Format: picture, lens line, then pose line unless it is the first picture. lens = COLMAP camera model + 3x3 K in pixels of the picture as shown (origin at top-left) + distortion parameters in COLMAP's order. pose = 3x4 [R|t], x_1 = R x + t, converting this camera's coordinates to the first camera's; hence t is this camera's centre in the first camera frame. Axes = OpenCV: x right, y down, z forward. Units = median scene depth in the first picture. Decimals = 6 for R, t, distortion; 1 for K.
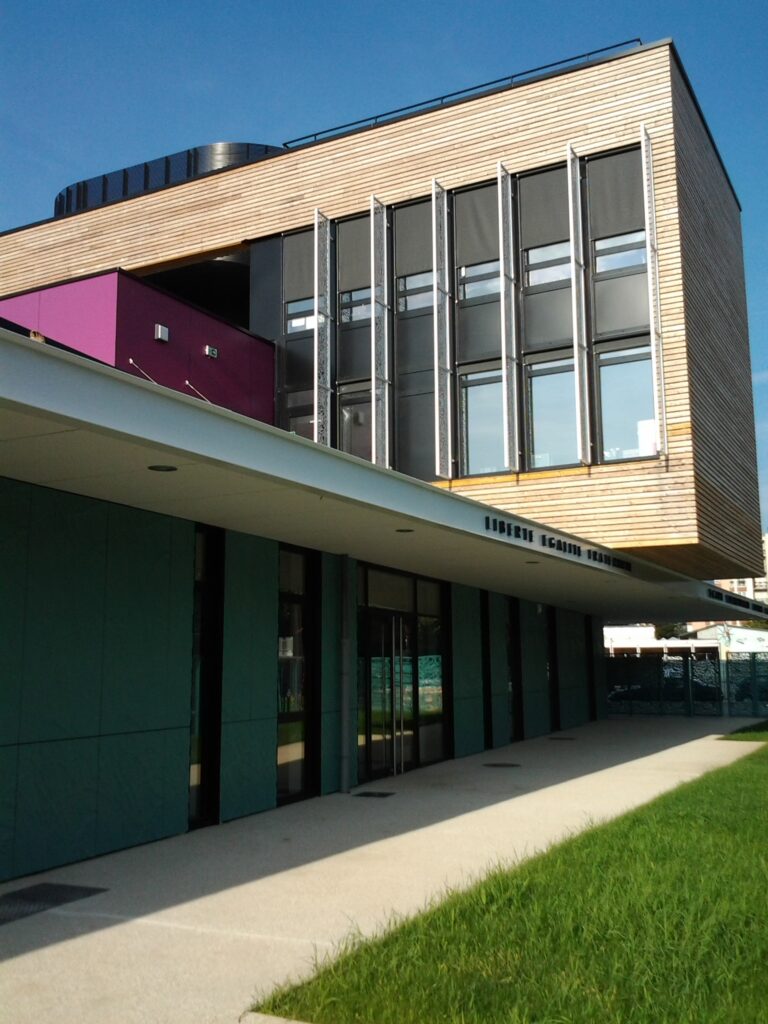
lens RADIAL K [[1003.6, 0, 384.5], [0, 1003.6, 512.3], [0, 0, 1]] dist [-0.006796, 0.000000]
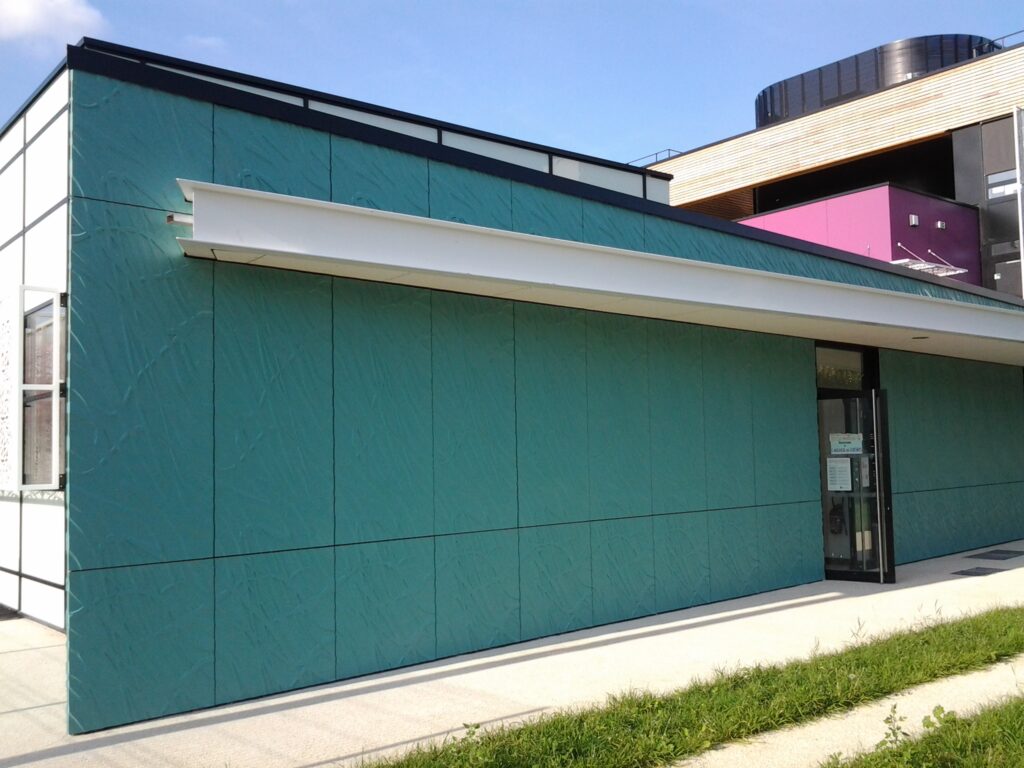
lens RADIAL K [[1003.6, 0, 512.7], [0, 1003.6, 384.1], [0, 0, 1]] dist [-0.006796, 0.000000]
pose [[0.923415, -0.033685, -0.382321, -0.163229], [0.070334, 0.994124, 0.082286, -0.079624], [0.377303, -0.102874, 0.920358, -0.441344]]
